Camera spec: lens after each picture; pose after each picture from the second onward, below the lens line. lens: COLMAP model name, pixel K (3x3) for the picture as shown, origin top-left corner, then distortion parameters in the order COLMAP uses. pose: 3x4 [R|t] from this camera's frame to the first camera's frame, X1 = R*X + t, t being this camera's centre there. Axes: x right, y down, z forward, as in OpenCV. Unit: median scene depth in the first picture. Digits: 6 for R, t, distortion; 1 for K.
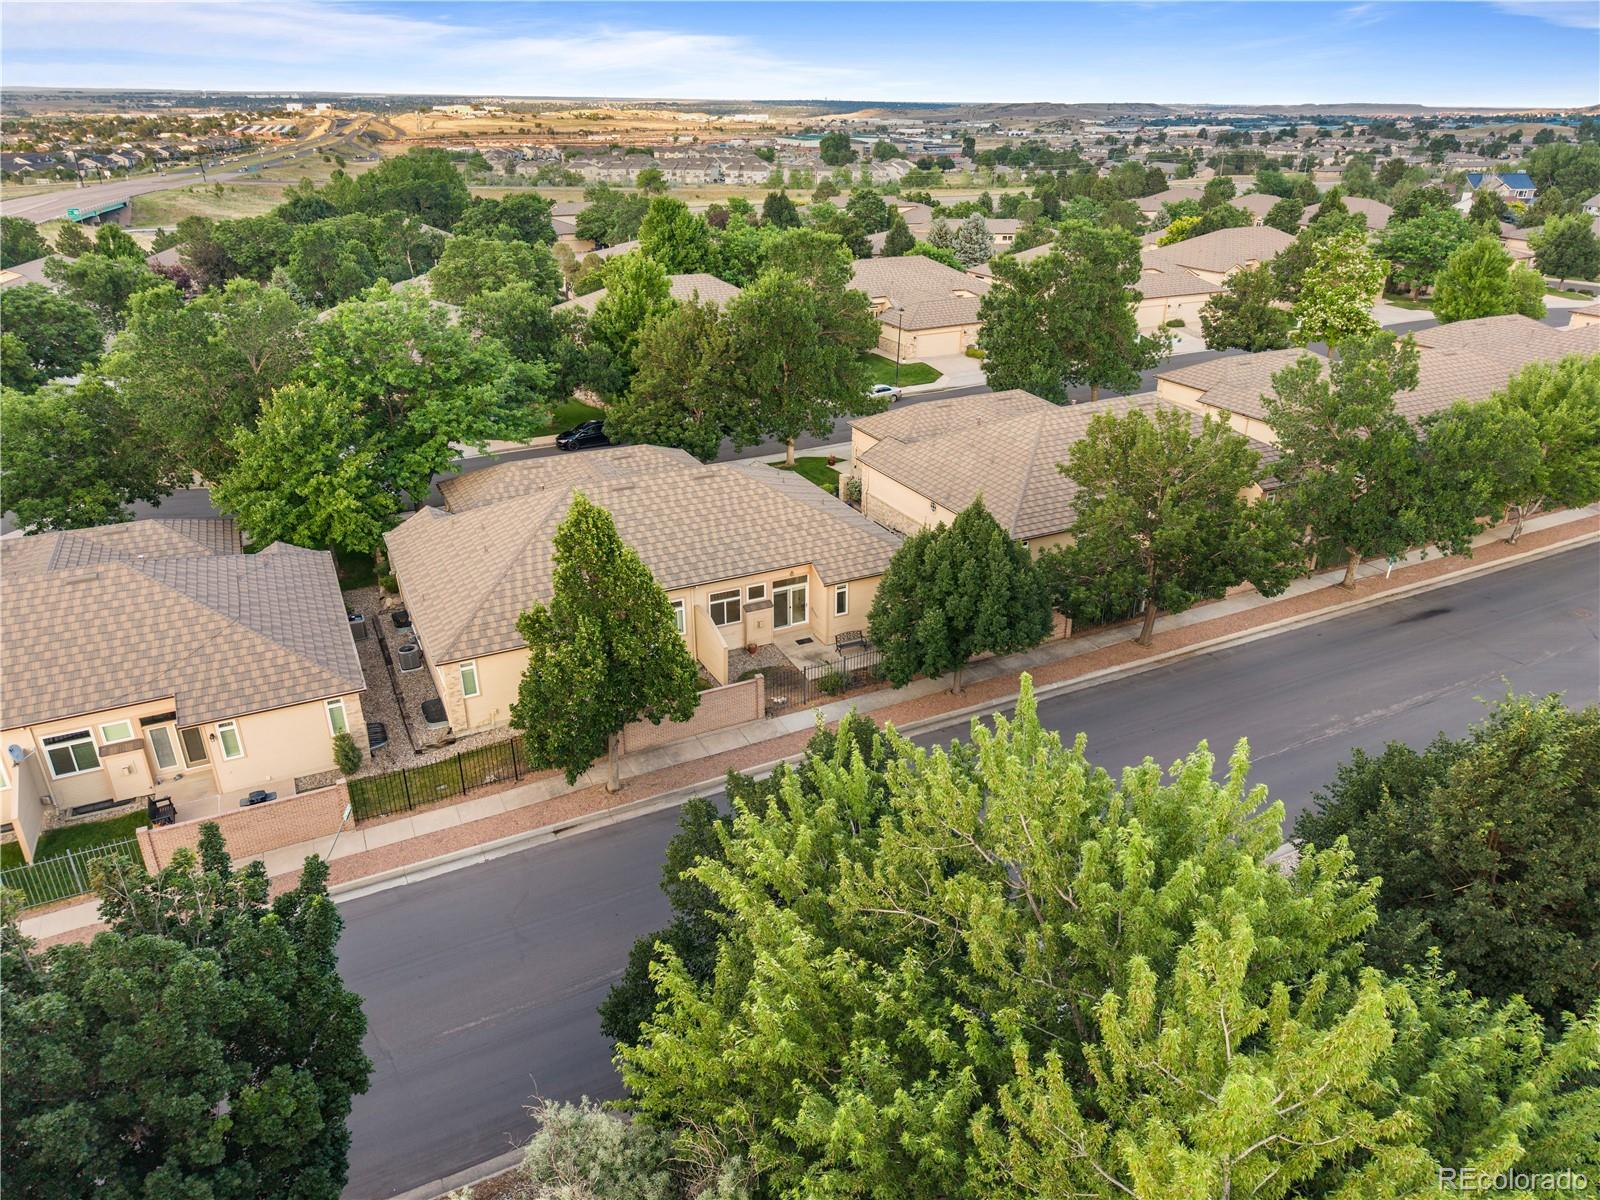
lens RADIAL K [[1086.6, 0, 800.0], [0, 1086.6, 600.0], [0, 0, 1]] dist [-0.002446, -0.002426]
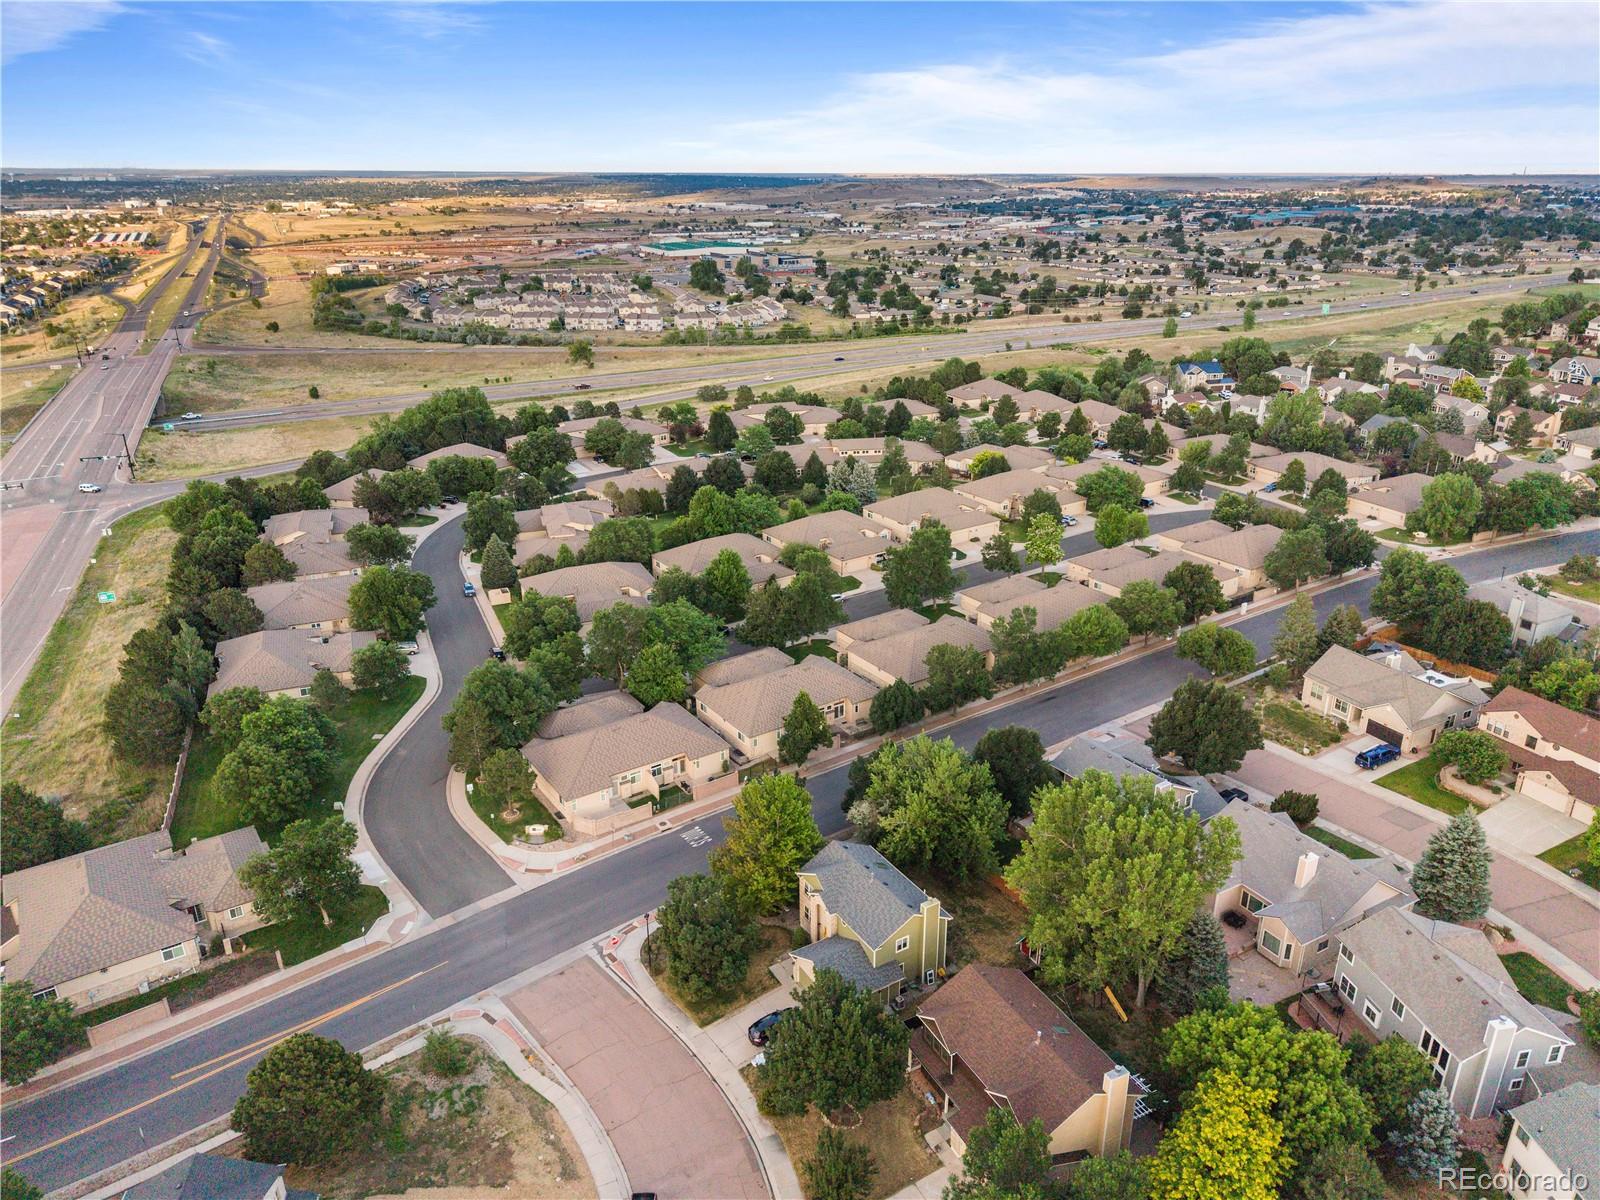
lens RADIAL K [[1086.6, 0, 800.0], [0, 1086.6, 600.0], [0, 0, 1]] dist [-0.002446, -0.002426]
pose [[0.990984, -0.057236, 0.121137, -0.455878], [0.064372, 0.996363, -0.055836, -0.138279], [-0.117500, 0.063130, 0.991064, -1.955441]]
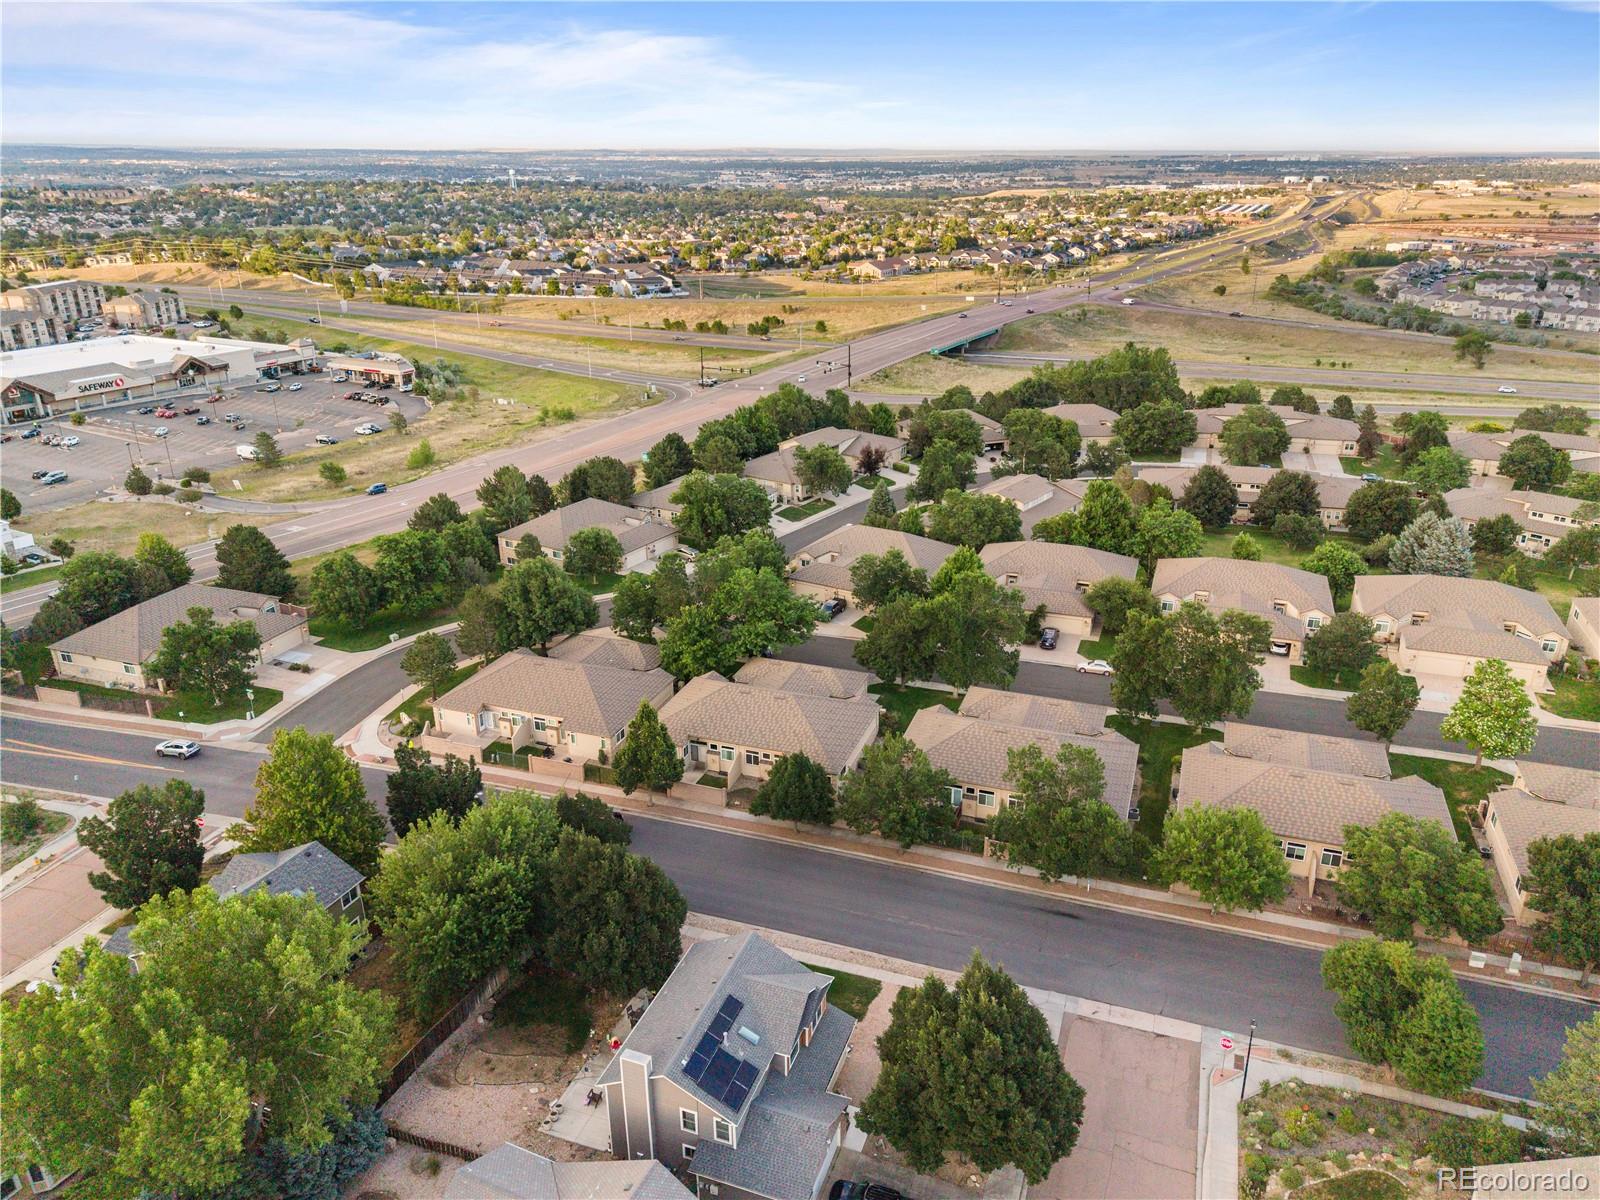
lens RADIAL K [[1086.6, 0, 800.0], [0, 1086.6, 600.0], [0, 0, 1]] dist [-0.002446, -0.002426]
pose [[0.687796, 0.261709, -0.677086, 1.388484], [-0.294649, 0.953105, 0.069086, -0.473924], [0.663415, 0.151985, 0.732654, -0.621574]]
